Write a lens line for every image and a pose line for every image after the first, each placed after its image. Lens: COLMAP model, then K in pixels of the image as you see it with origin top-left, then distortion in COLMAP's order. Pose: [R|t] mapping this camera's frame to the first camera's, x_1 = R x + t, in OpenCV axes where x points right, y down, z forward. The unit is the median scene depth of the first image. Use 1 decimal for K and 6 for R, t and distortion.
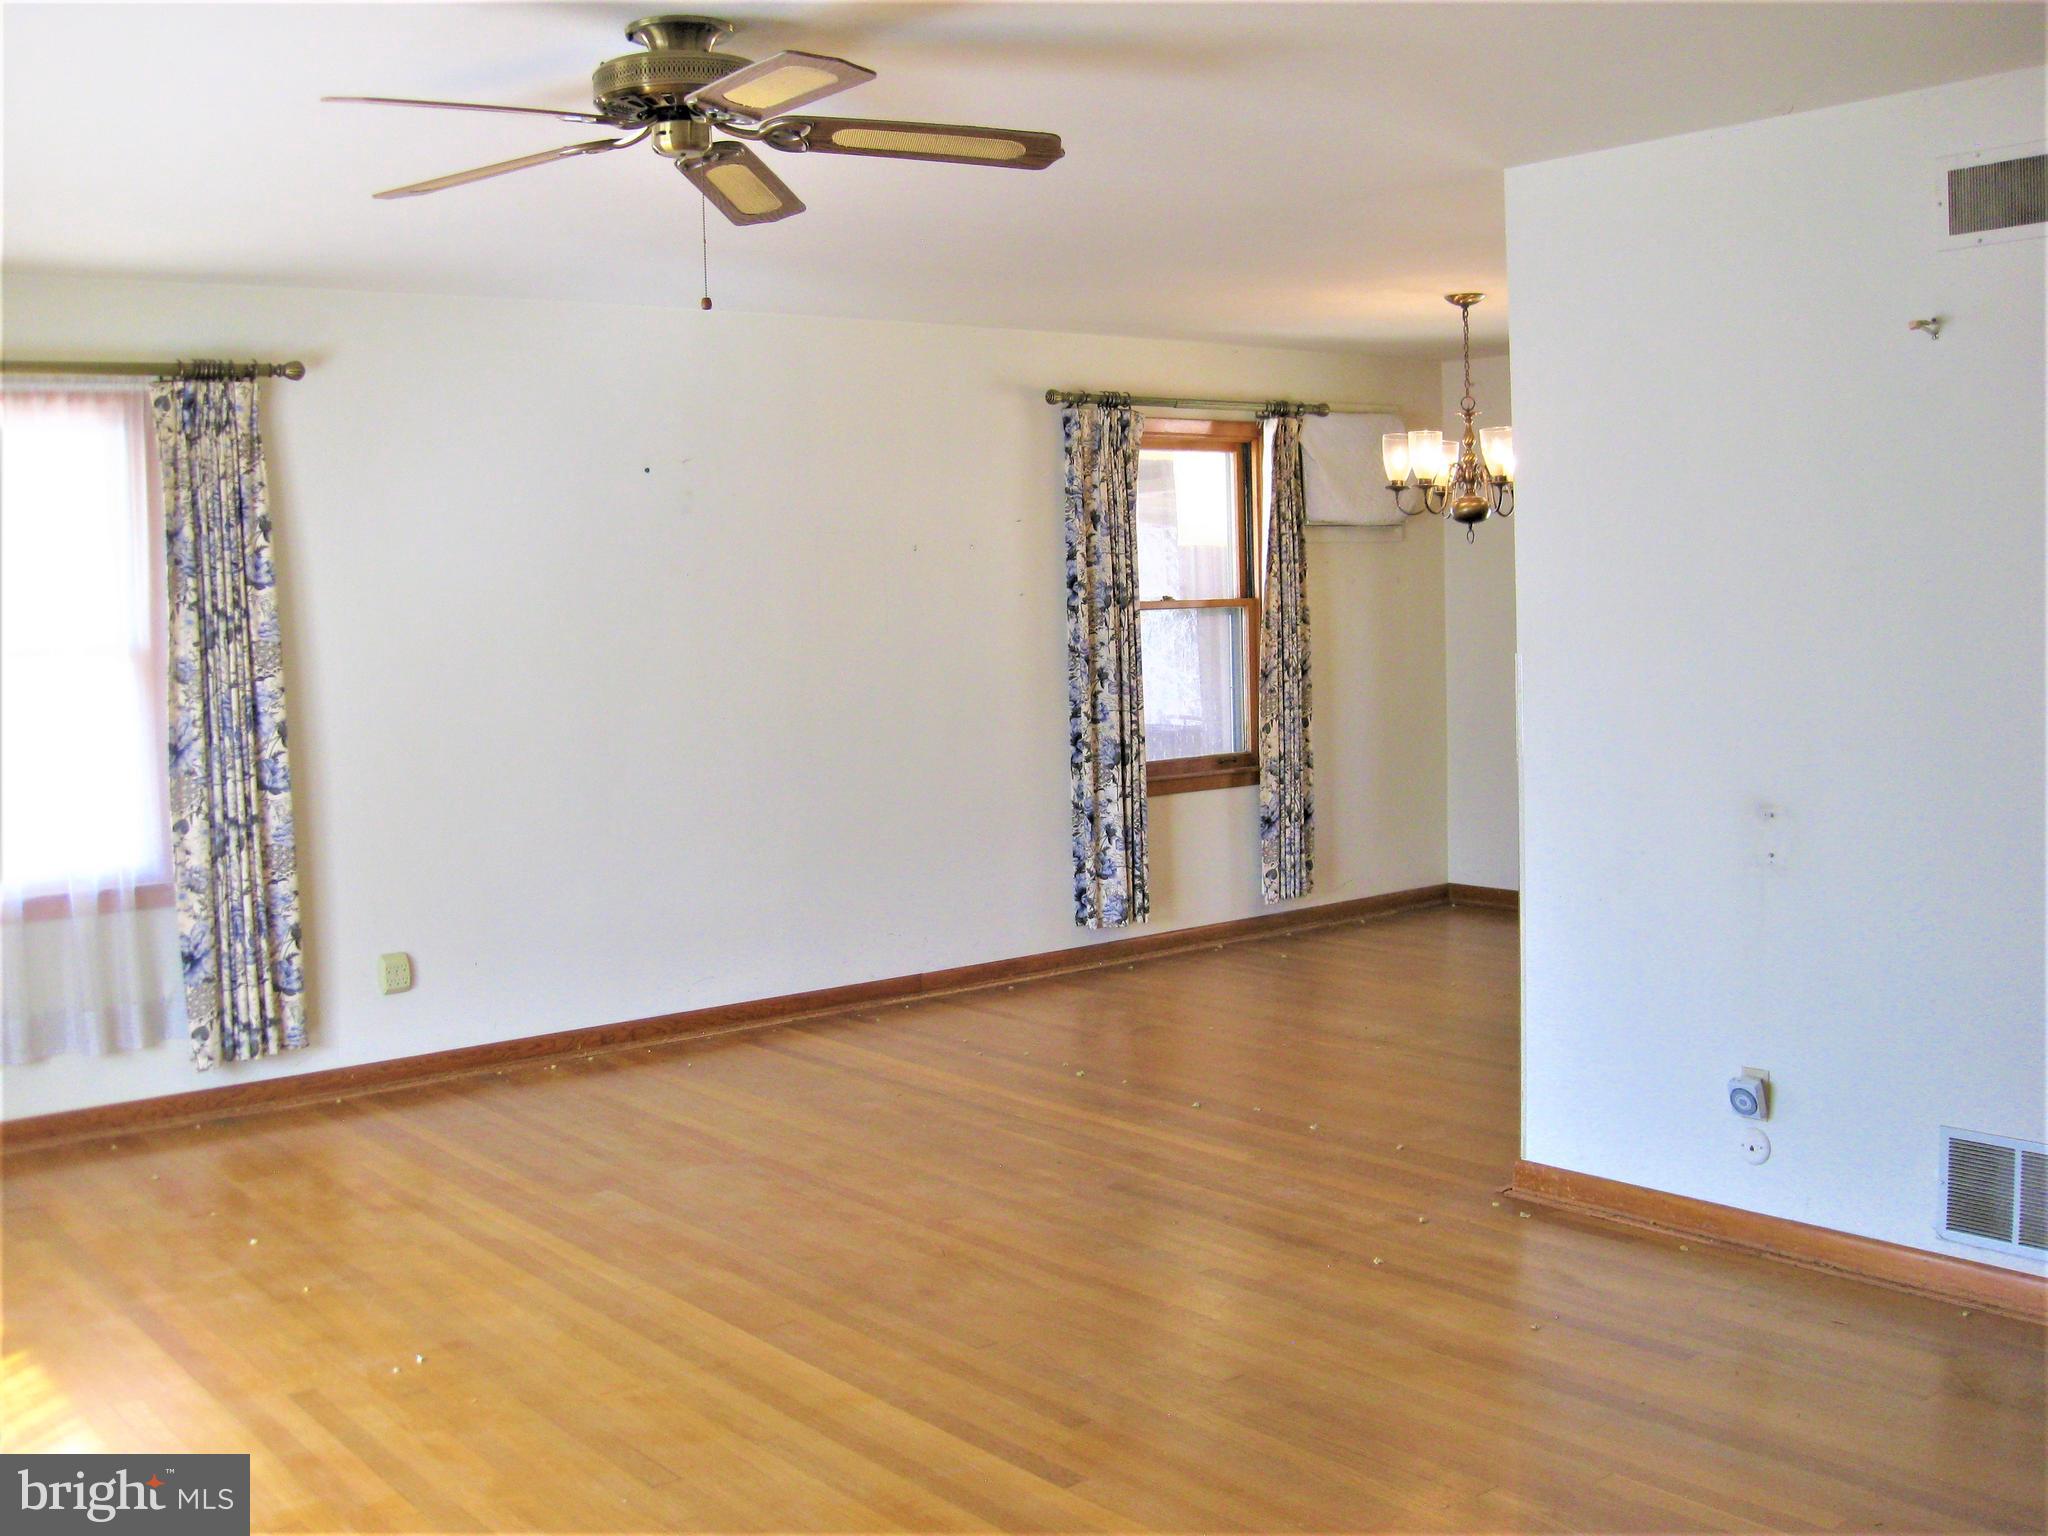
lens RADIAL K [[2112.6, 0, 981.2], [0, 2112.6, 762.0], [0, 0, 1]] dist [-0.147904, 0.014669]
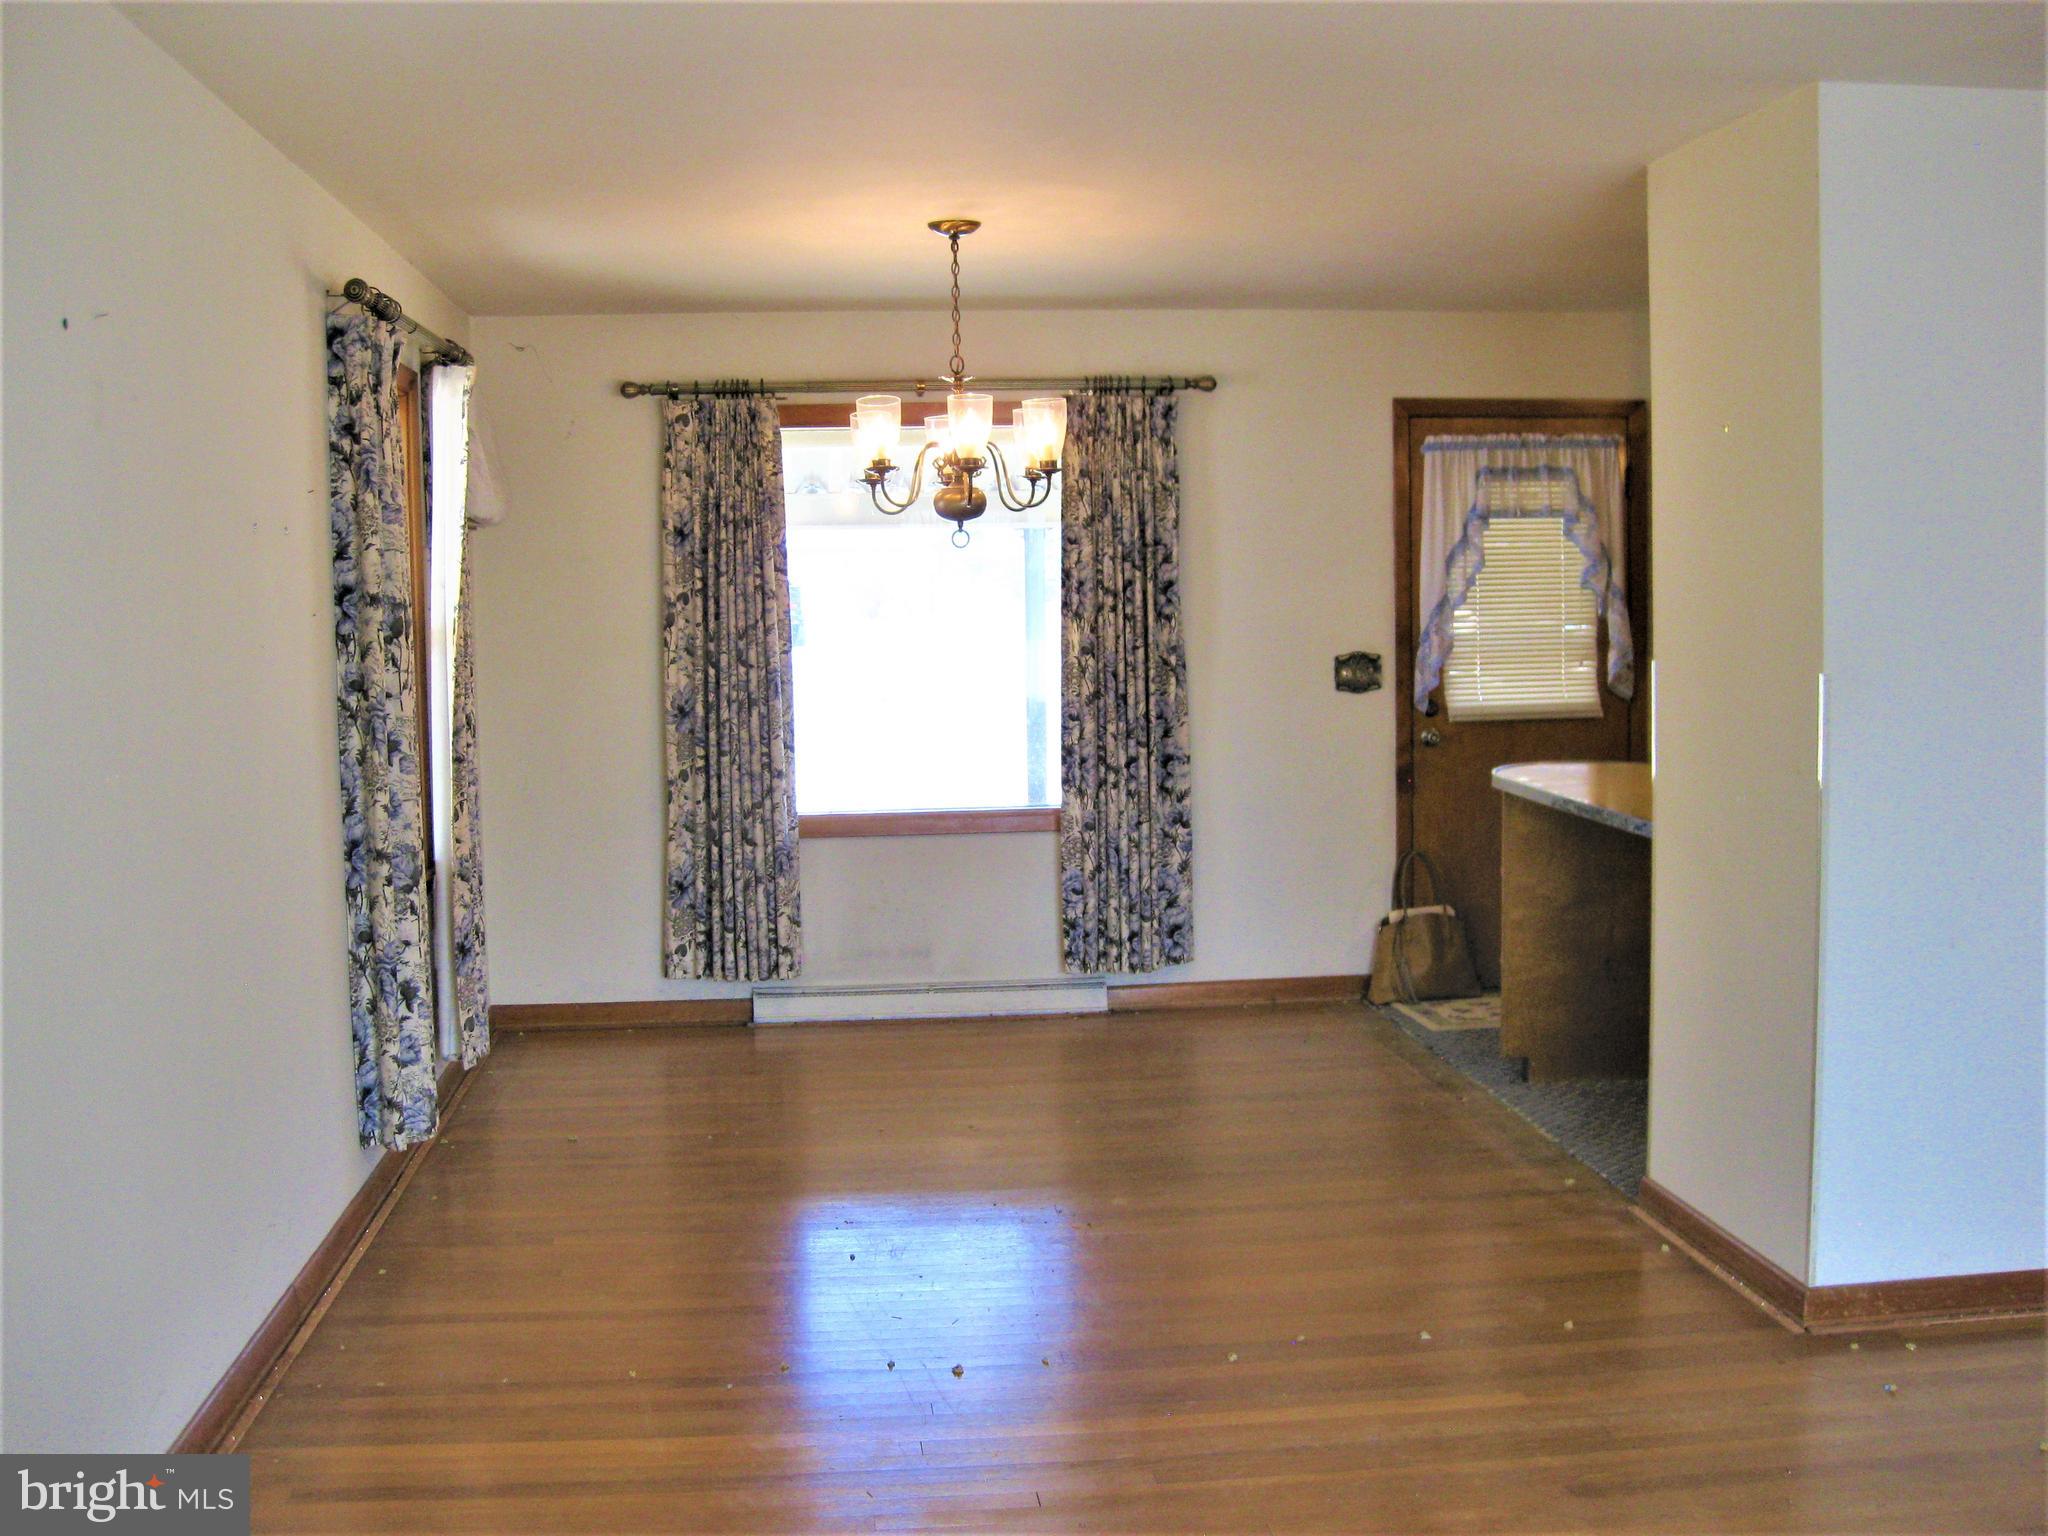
lens RADIAL K [[2112.6, 0, 981.2], [0, 2112.6, 762.0], [0, 0, 1]] dist [-0.147904, 0.014669]
pose [[0.545386, -0.047292, 0.836850, -0.600539], [0.070965, 0.997428, 0.010118, -0.048822], [-0.835175, 0.053868, 0.547339, 0.843812]]
